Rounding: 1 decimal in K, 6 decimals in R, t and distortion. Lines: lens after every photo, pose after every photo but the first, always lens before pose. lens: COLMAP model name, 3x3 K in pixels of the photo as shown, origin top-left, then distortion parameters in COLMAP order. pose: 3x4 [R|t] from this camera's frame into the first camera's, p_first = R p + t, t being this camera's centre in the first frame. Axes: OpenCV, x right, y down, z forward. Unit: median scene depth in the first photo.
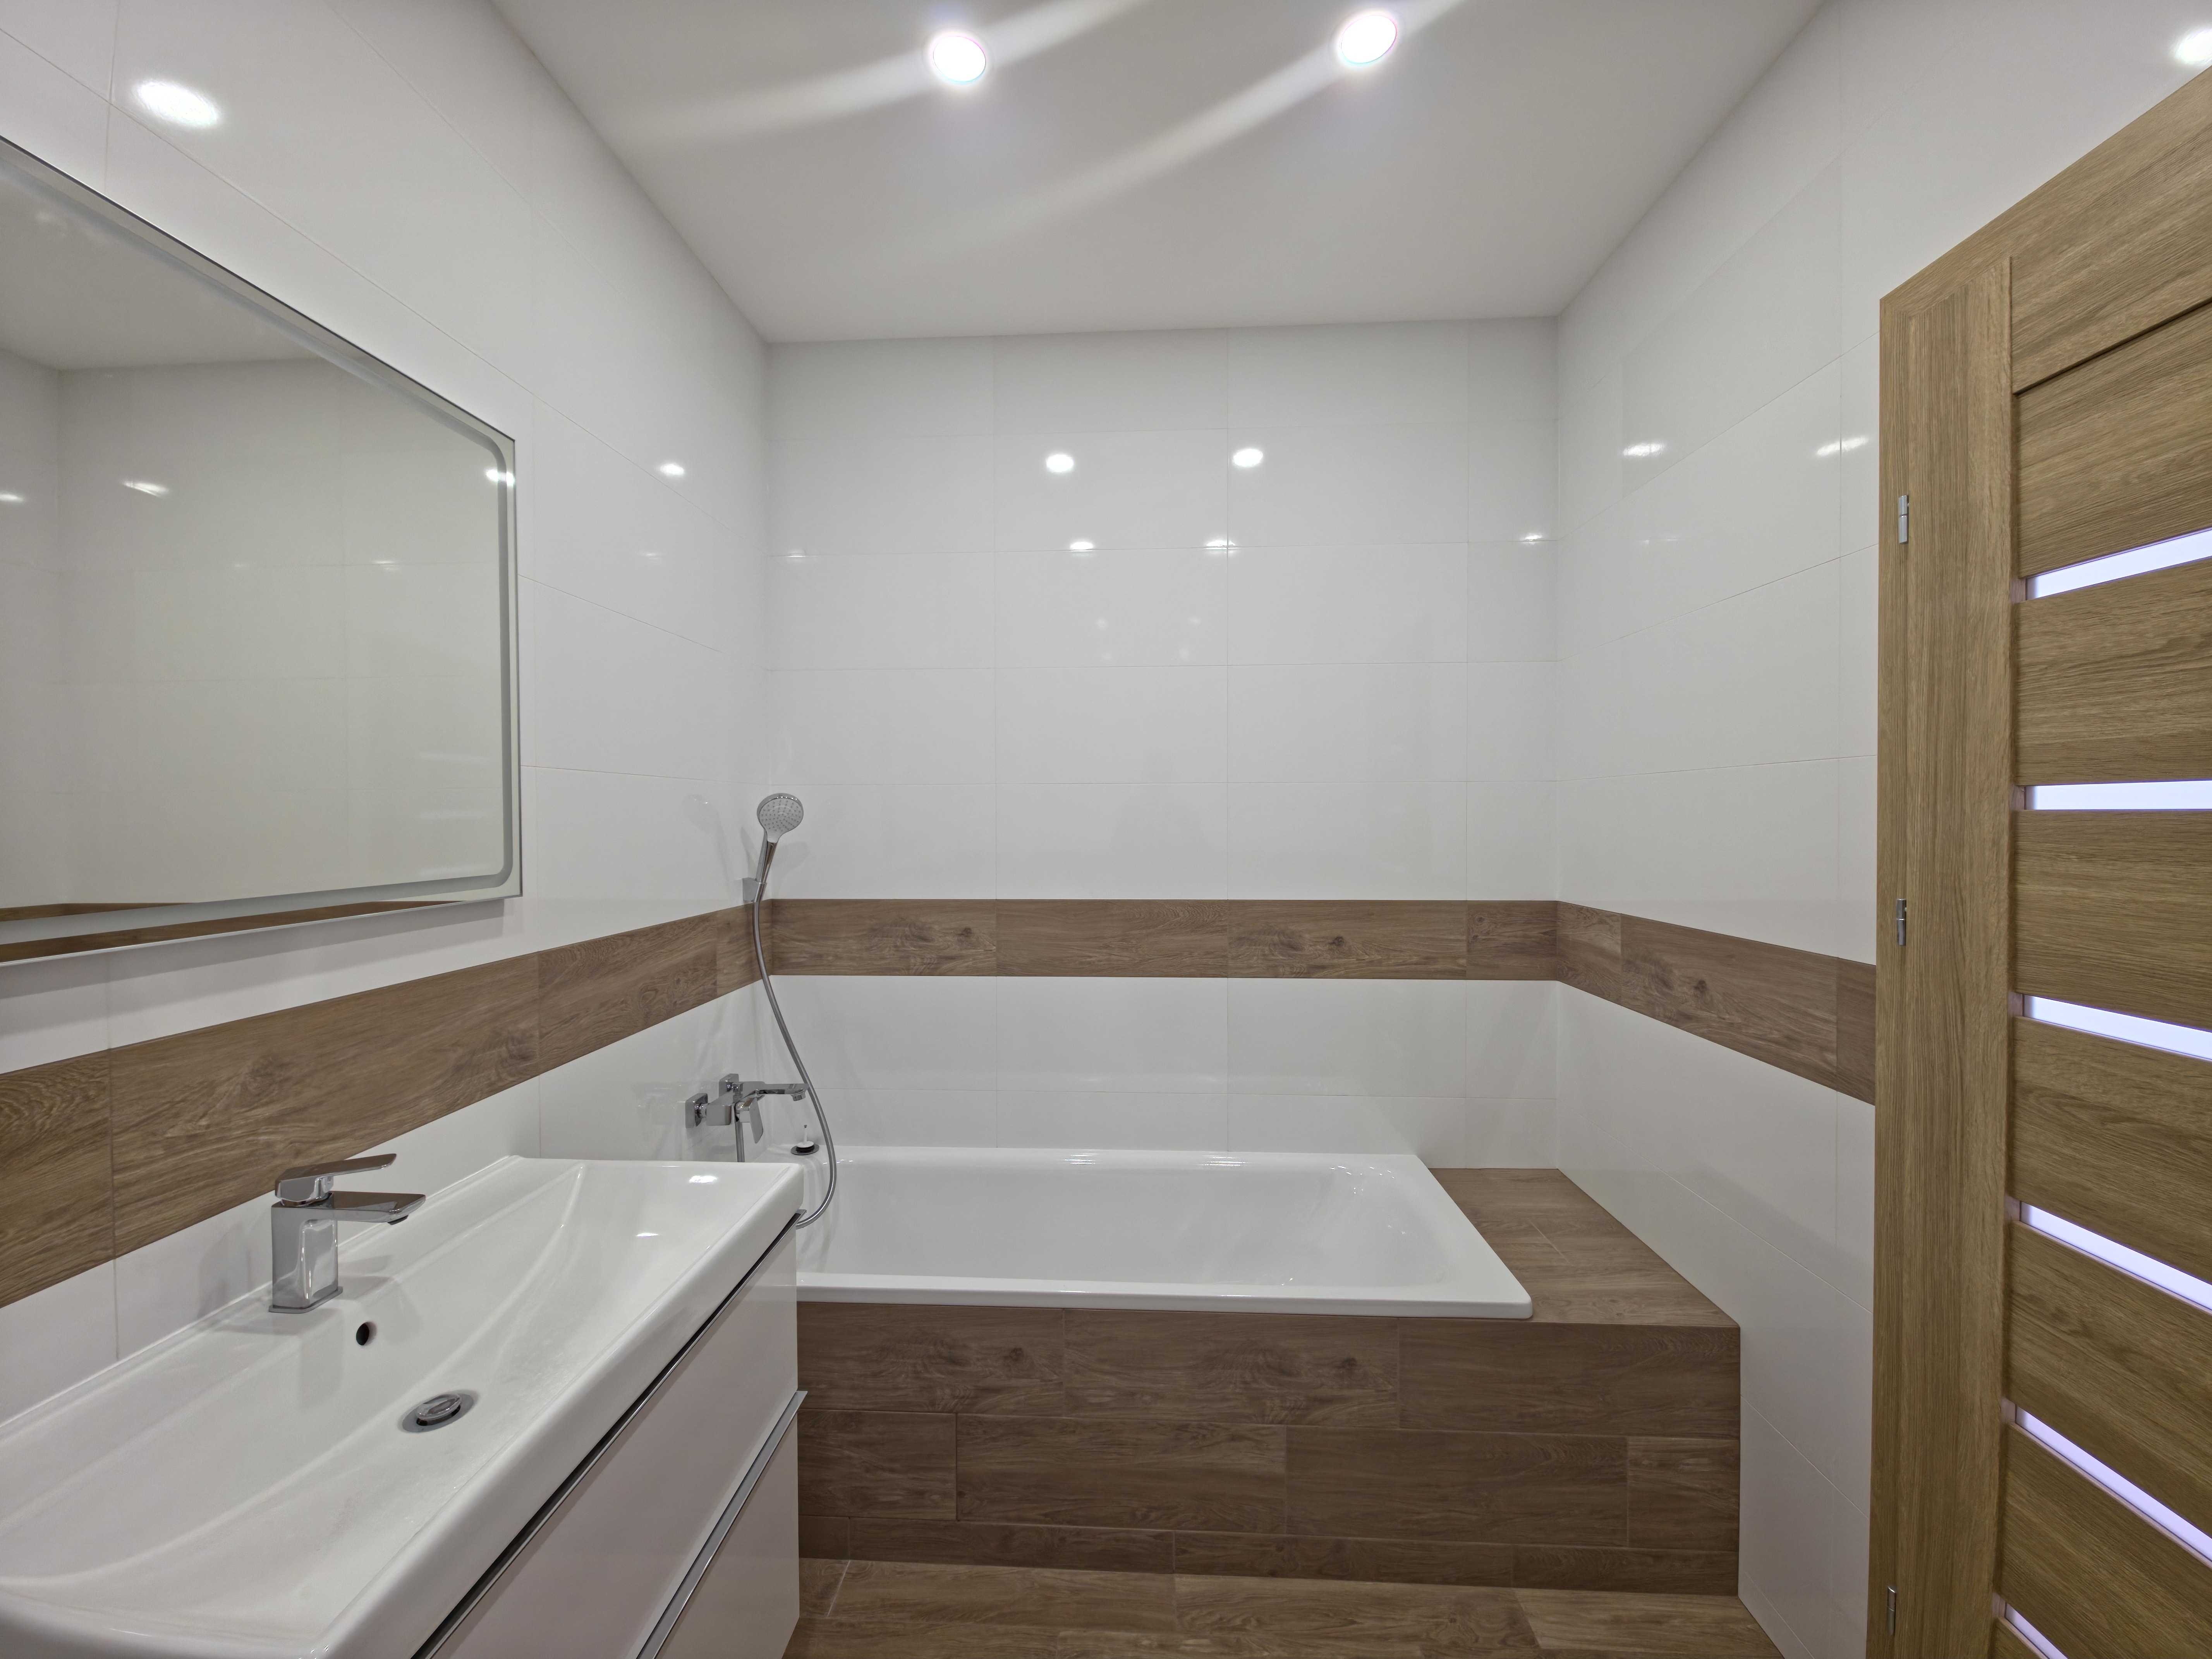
lens RADIAL K [[876.1, 0, 1106.6], [0, 876.1, 821.3], [0, 0, 1]] dist [0.002271, -0.004006]
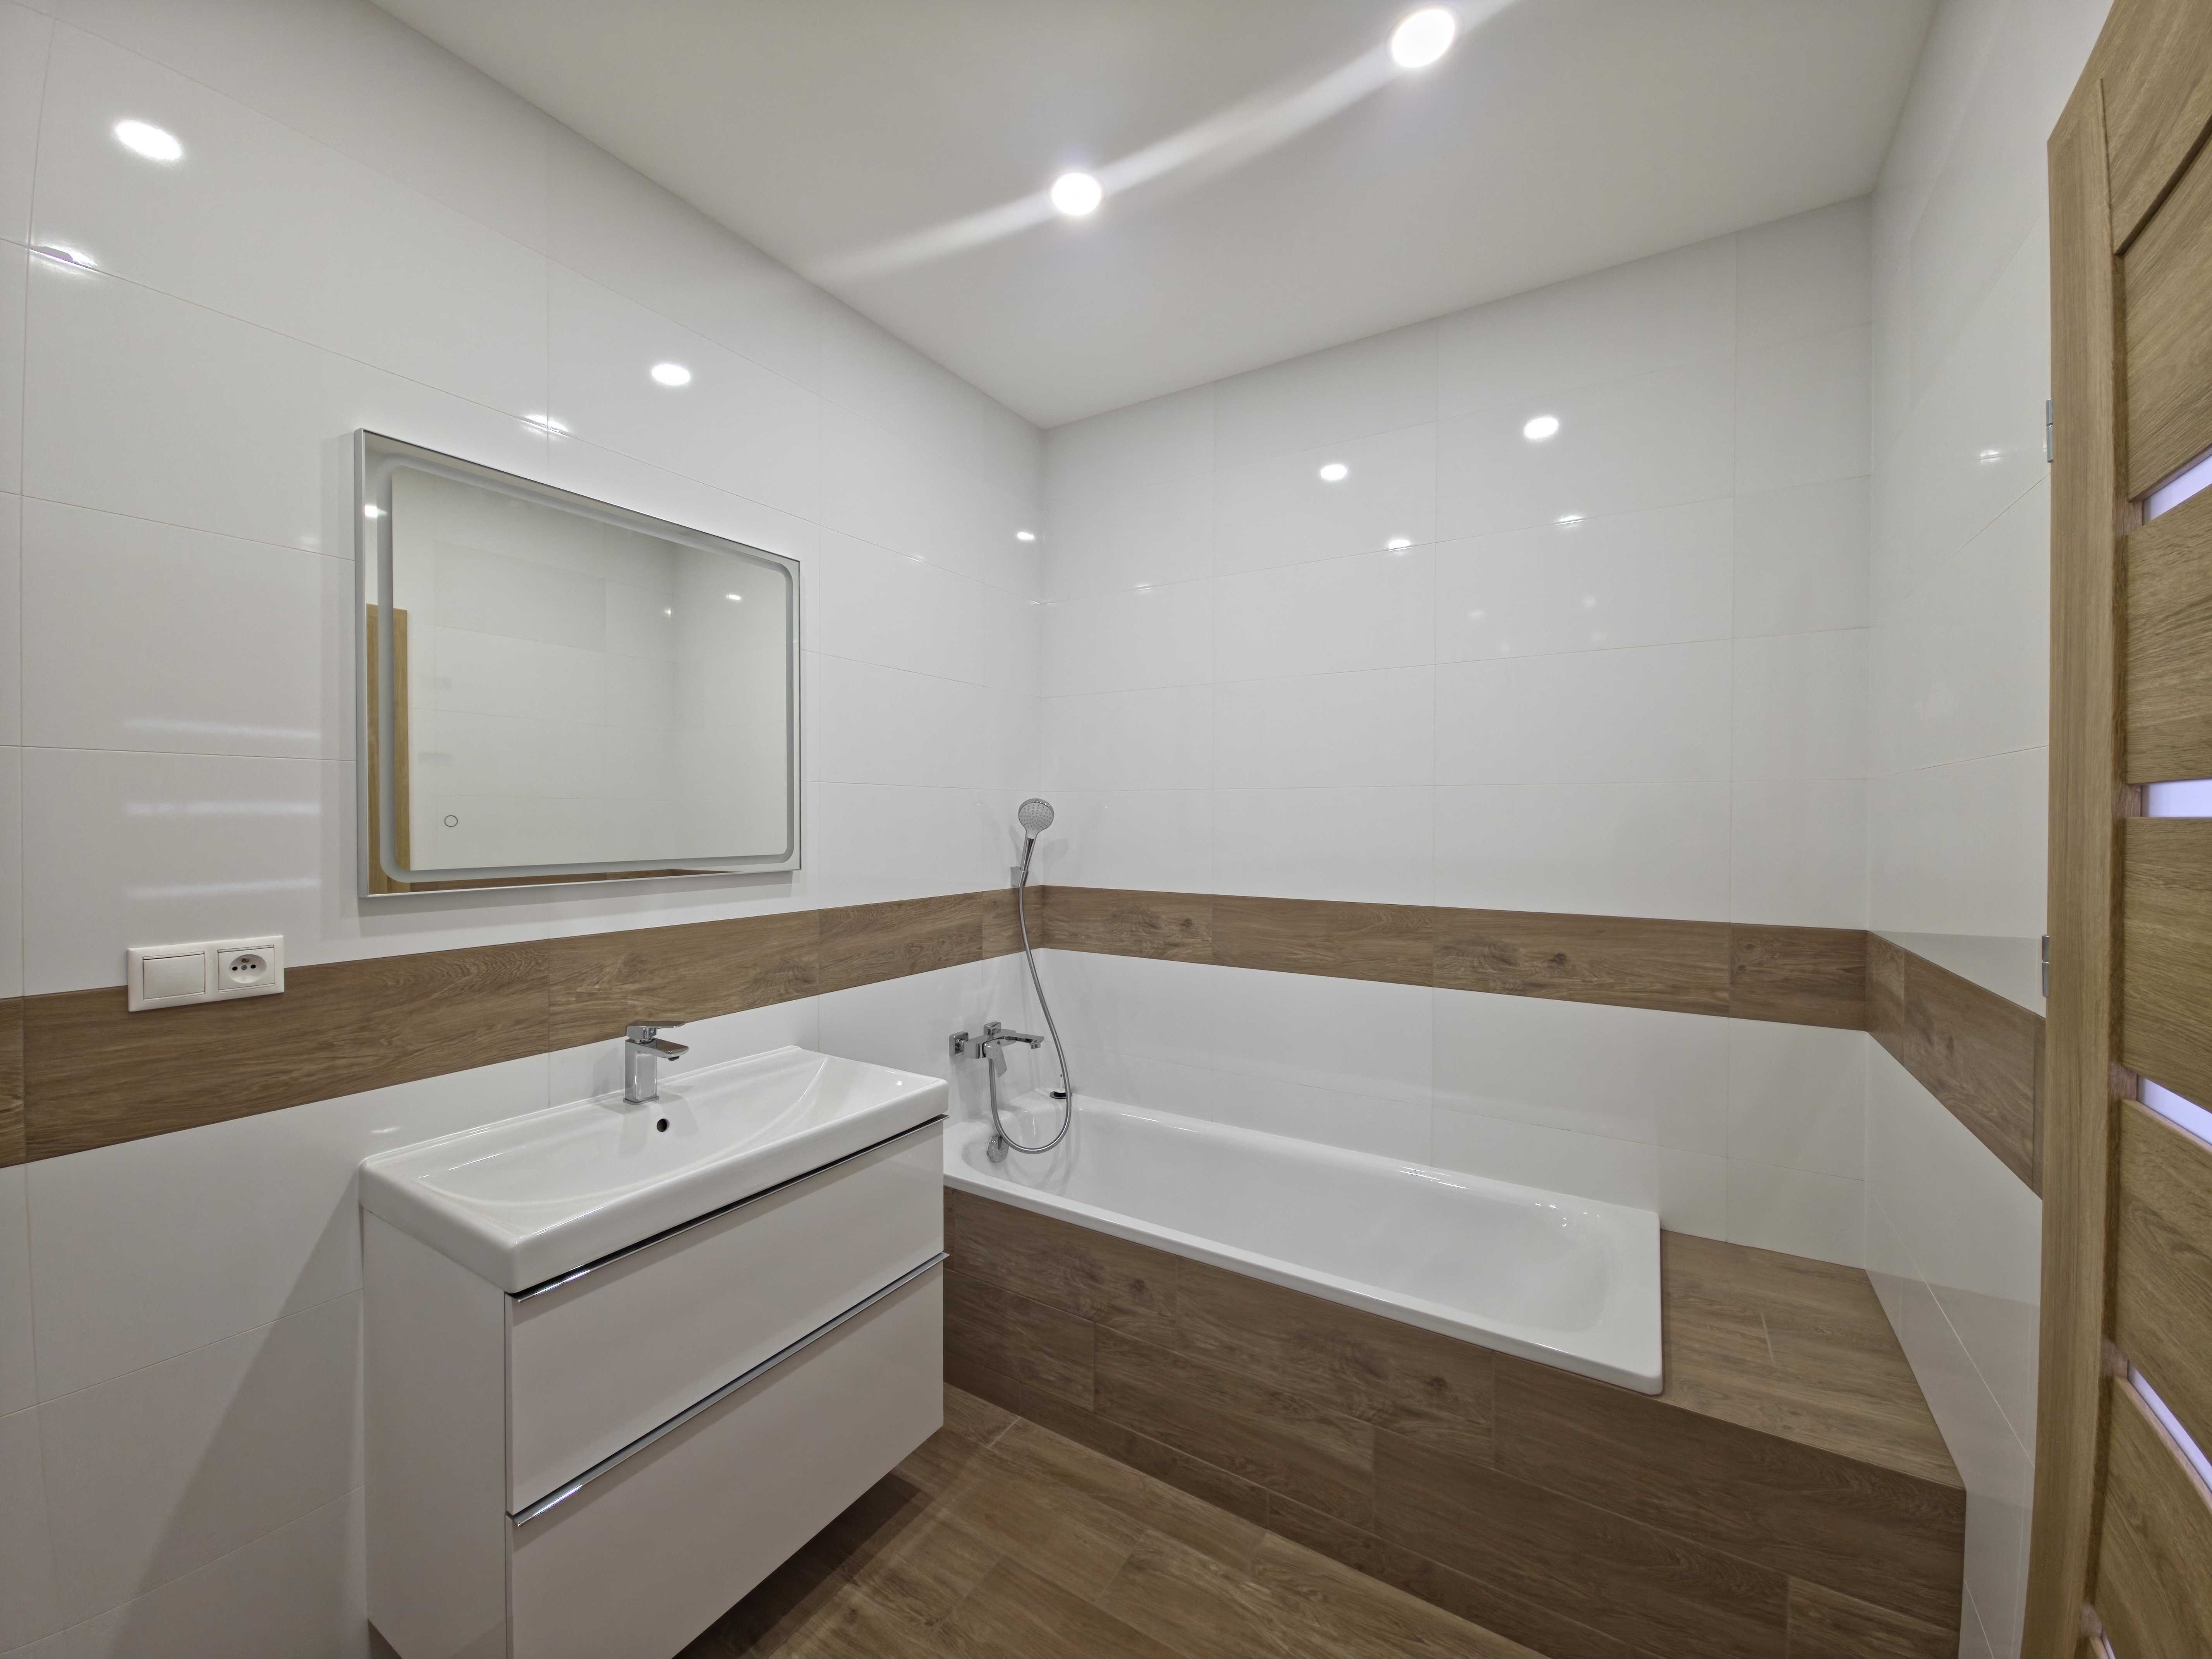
lens RADIAL K [[876.1, 0, 1102.6], [0, 876.1, 821.5], [0, 0, 1]] dist [0.002271, -0.004006]
pose [[0.874328, 0.008222, -0.485267, 0.415516], [-0.009553, 0.999954, -0.000271, -0.000721], [0.485242, 0.004873, 0.874366, -0.034720]]
